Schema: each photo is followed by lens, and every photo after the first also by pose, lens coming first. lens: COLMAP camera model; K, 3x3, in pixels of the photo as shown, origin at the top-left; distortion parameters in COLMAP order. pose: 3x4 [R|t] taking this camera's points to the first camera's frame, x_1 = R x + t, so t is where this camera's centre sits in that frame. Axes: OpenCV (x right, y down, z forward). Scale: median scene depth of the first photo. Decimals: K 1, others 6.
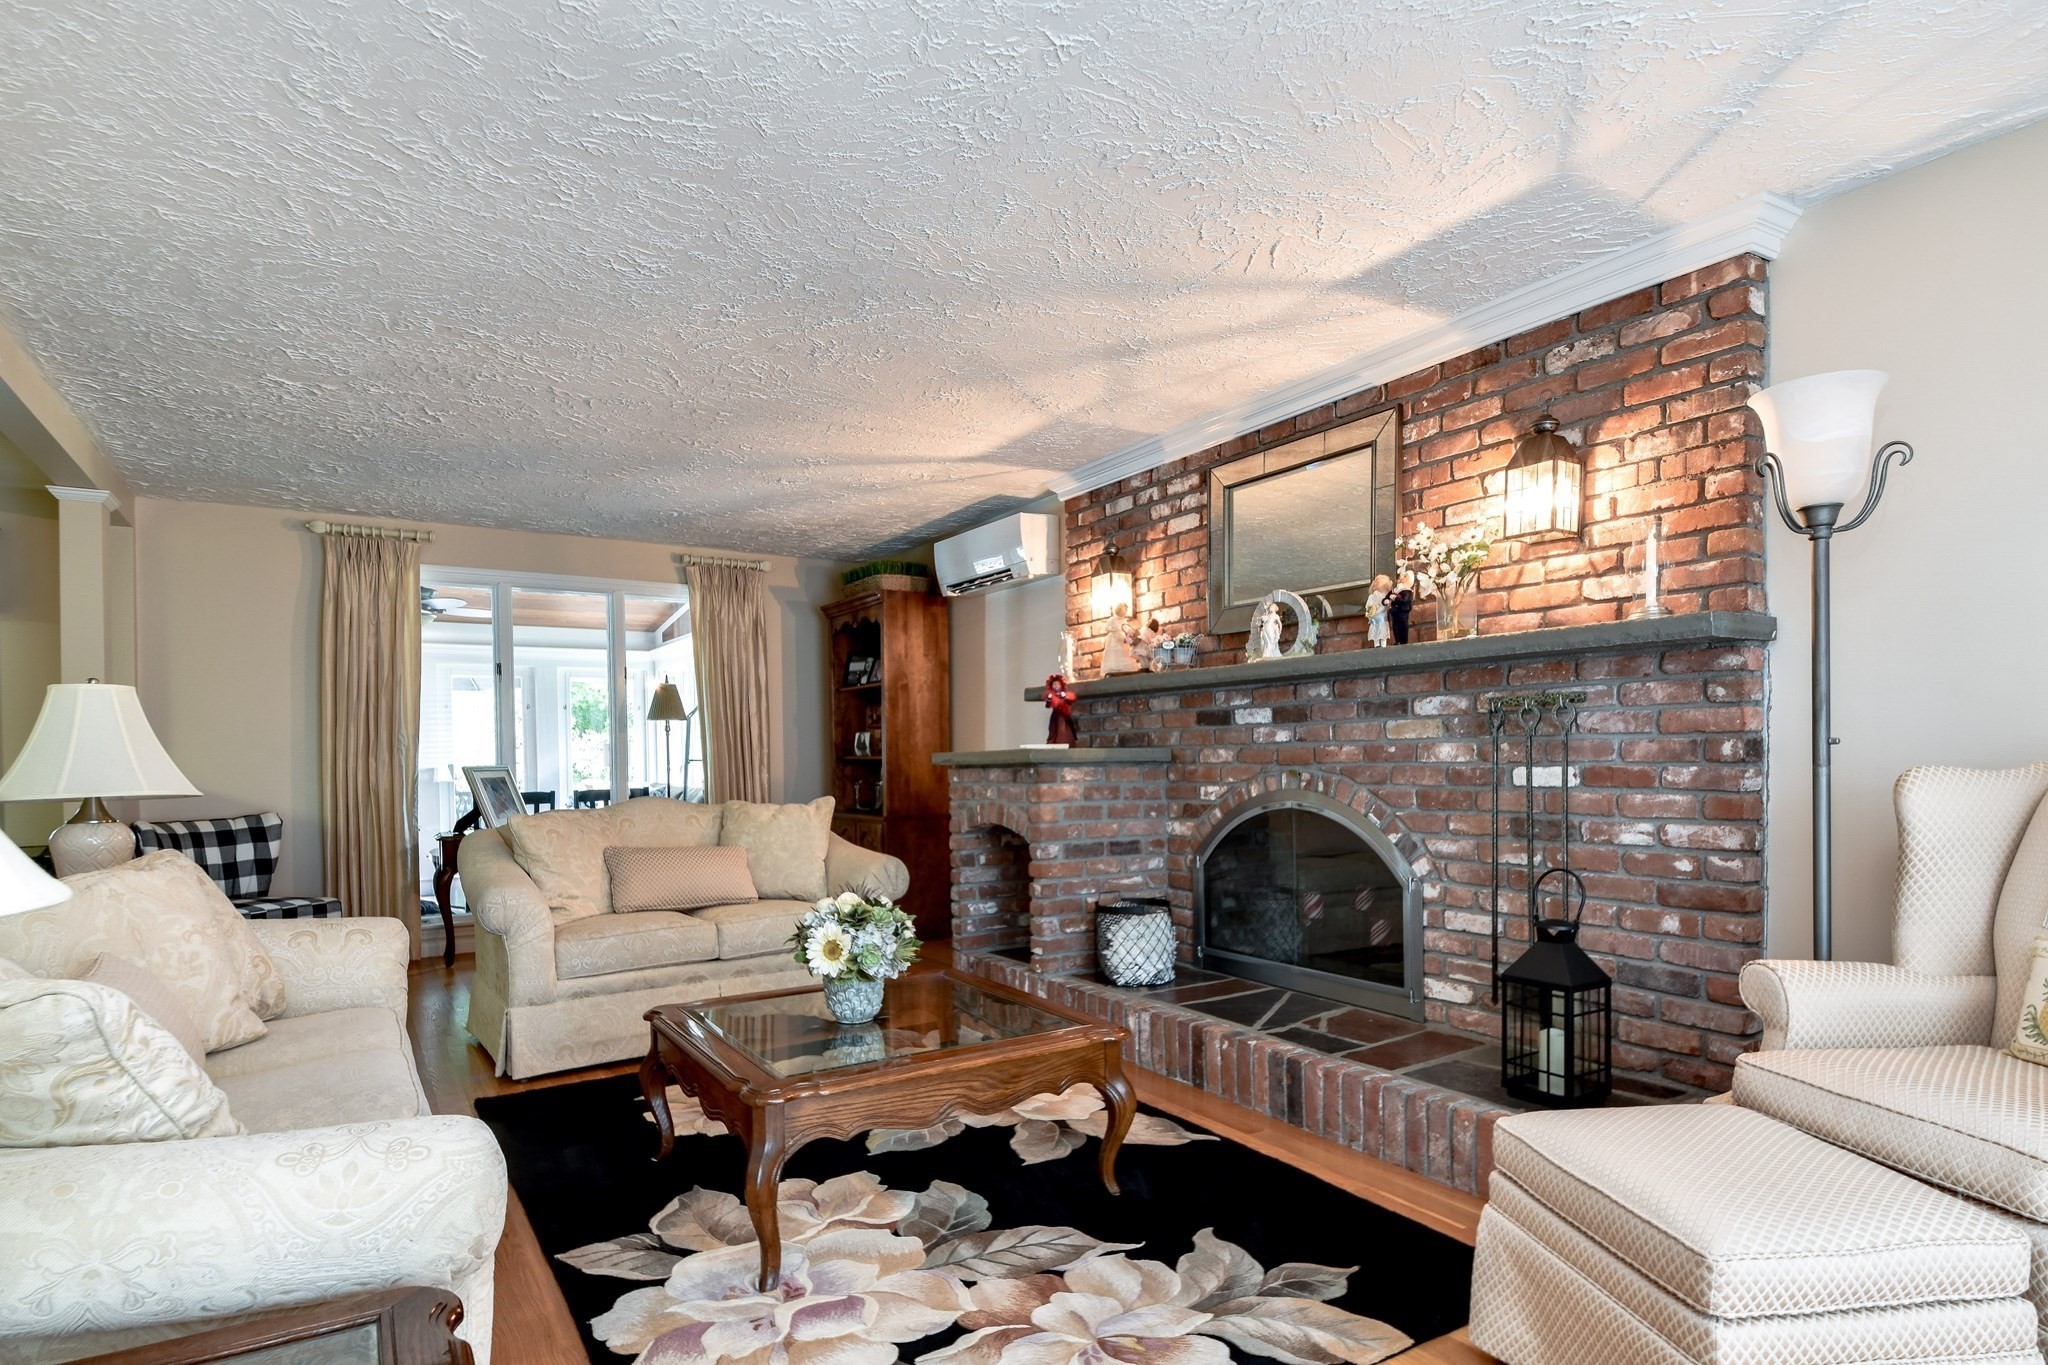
lens RADIAL K [[1096.7, 0, 1037.6], [0, 1096.7, 774.4], [0, 0, 1]] dist [0.004255, -0.008975]
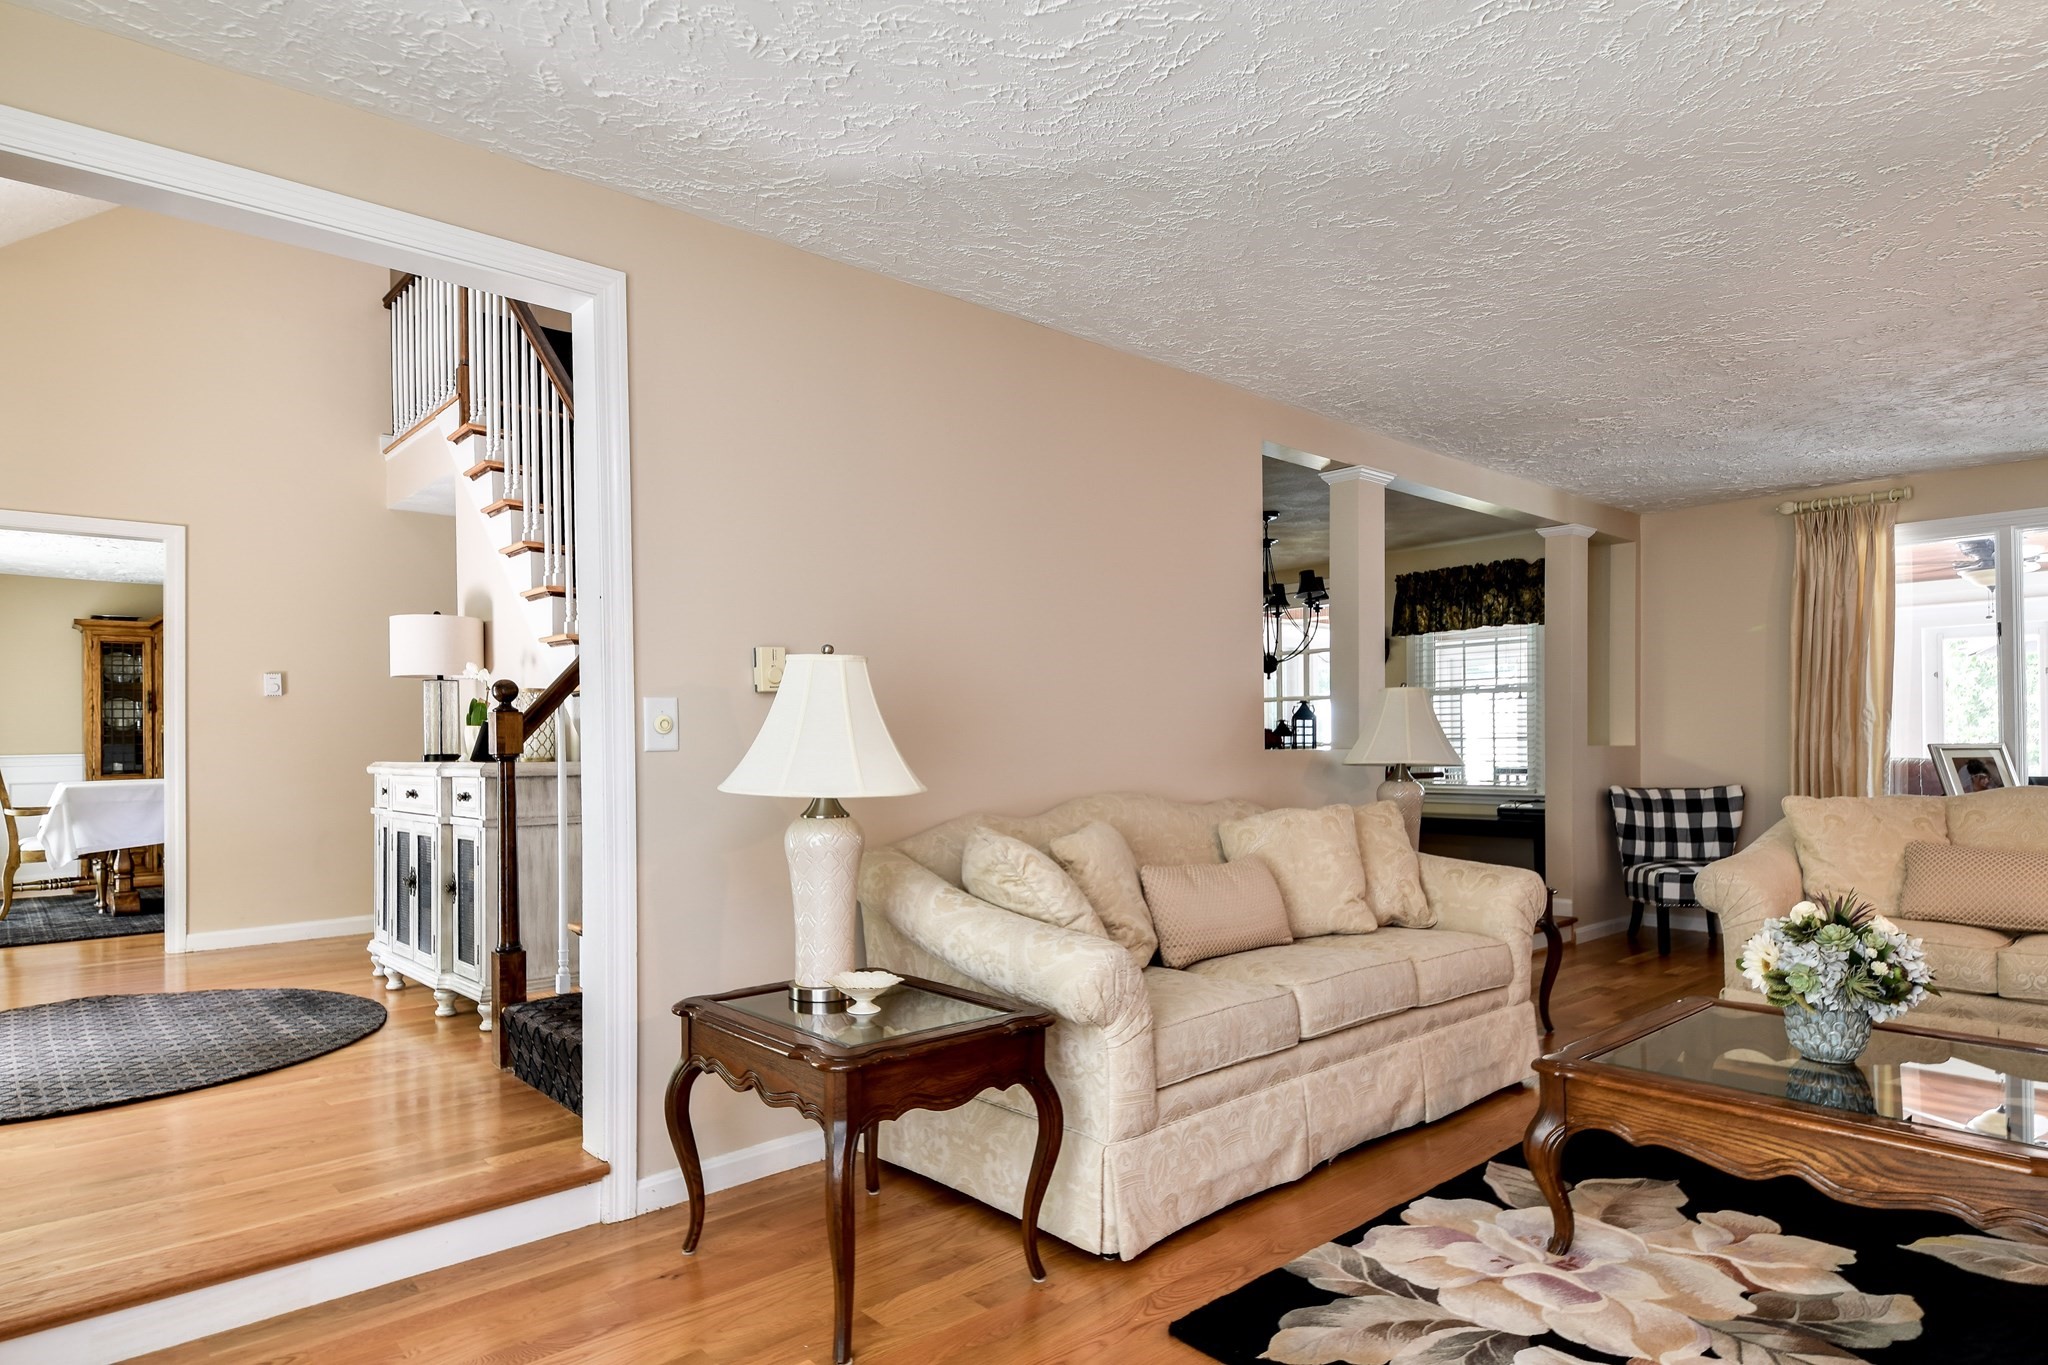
lens RADIAL K [[1096.7, 0, 975.5], [0, 1096.7, 740.2], [0, 0, 1]] dist [0.004255, -0.008975]
pose [[0.143252, 0.009771, -0.989638, 0.442769], [-0.014087, 0.999870, 0.007832, -0.012090], [0.989586, 0.012819, 0.143371, 0.186680]]
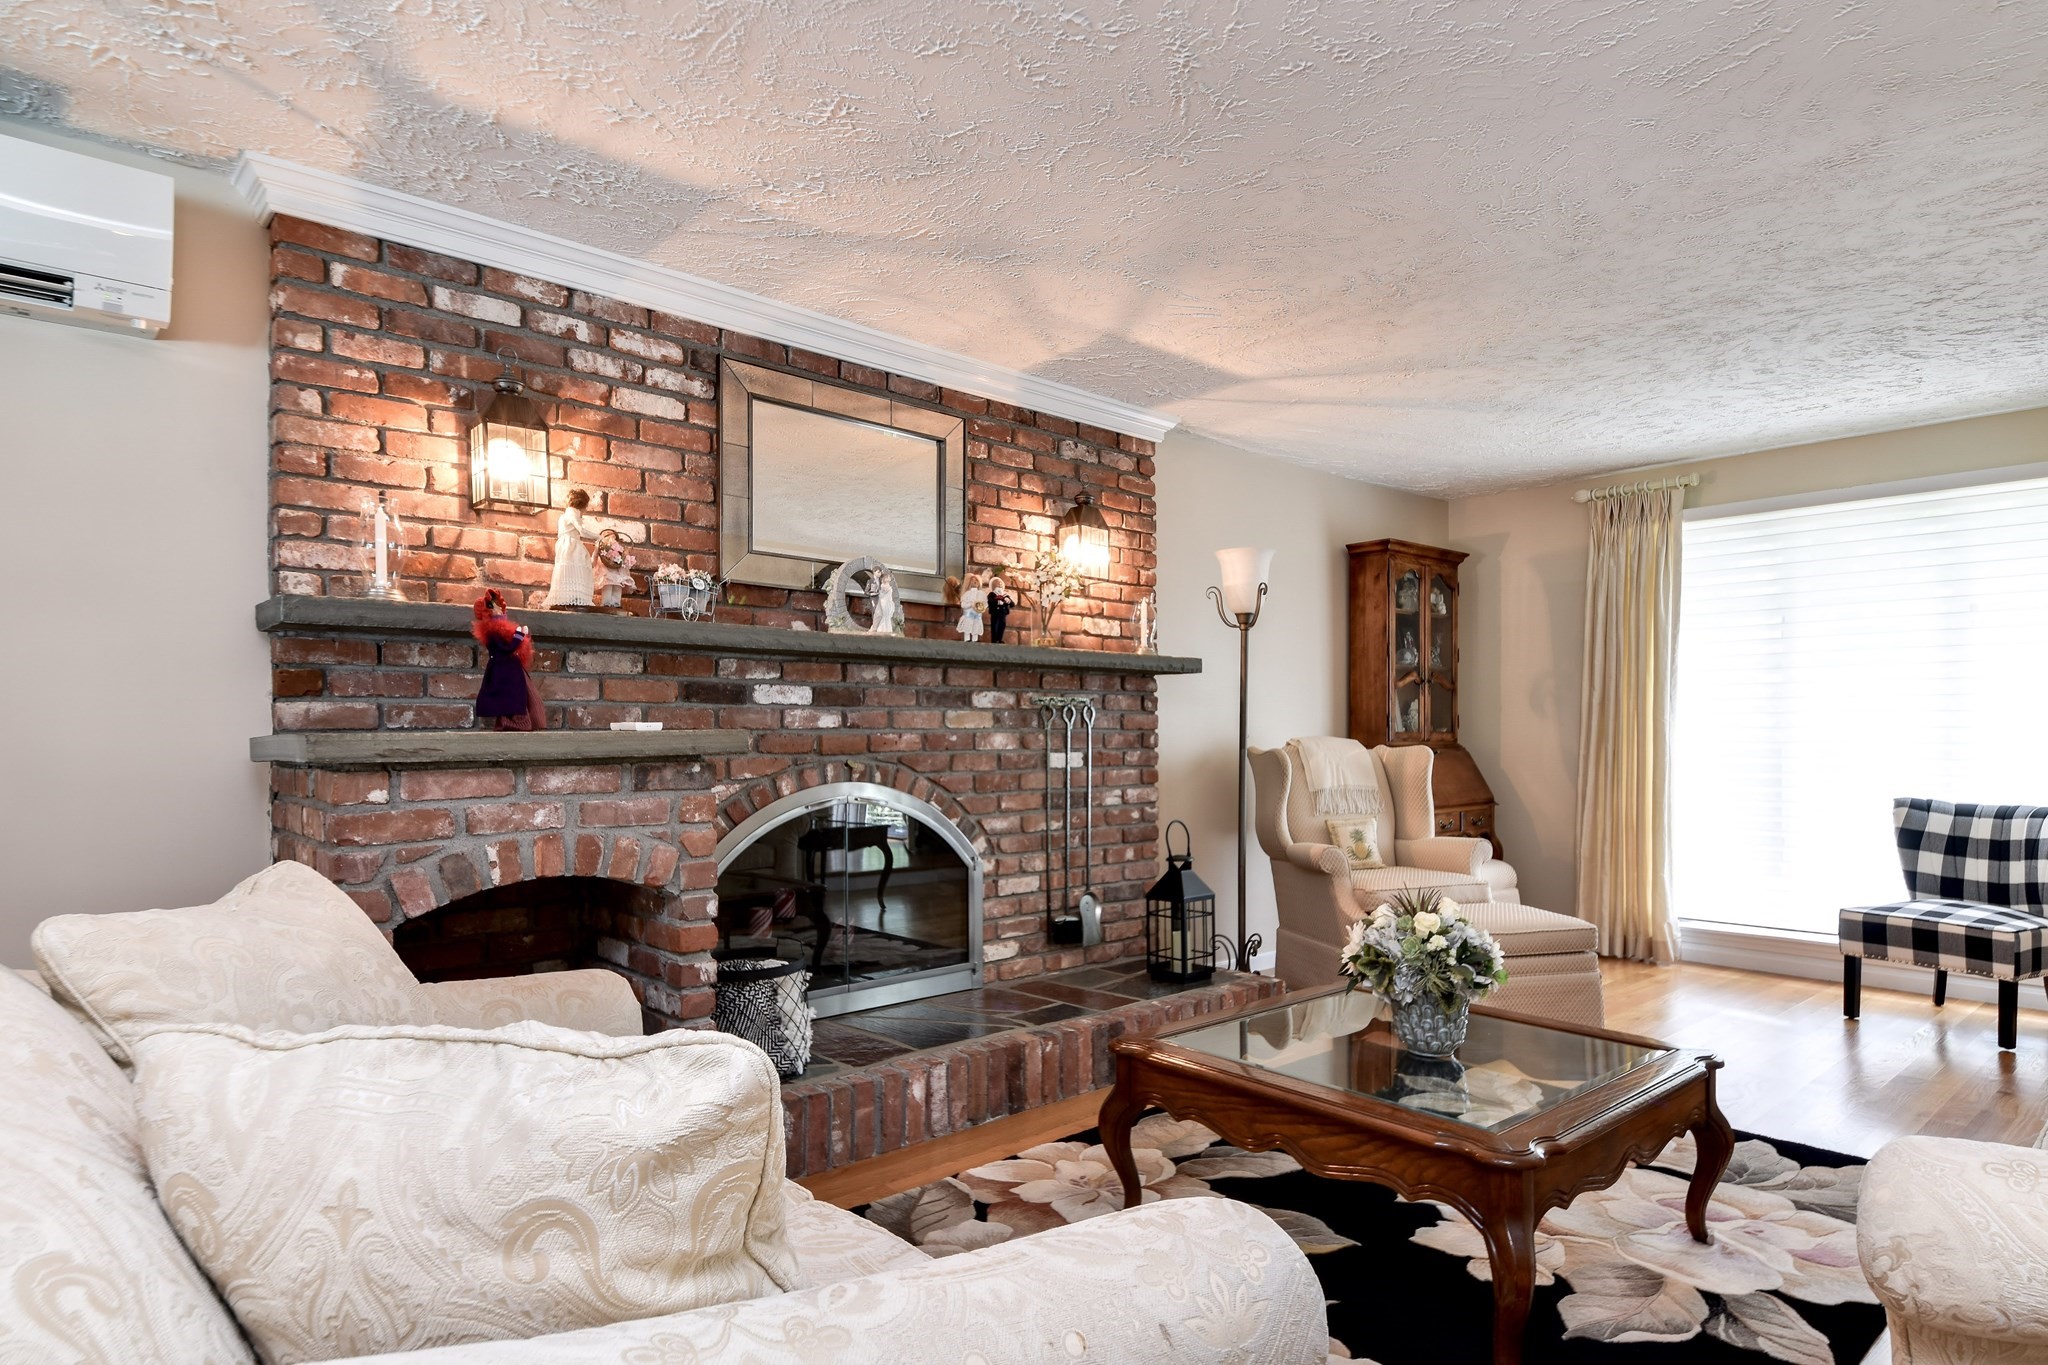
lens RADIAL K [[1096.7, 0, 1043.1], [0, 1096.7, 741.3], [0, 0, 1]] dist [0.004255, -0.008975]
pose [[-0.173004, 0.009063, 0.984879, -0.753021], [0.020697, 0.999770, -0.005564, -0.012825], [-0.984704, 0.019422, -0.173152, 1.141149]]
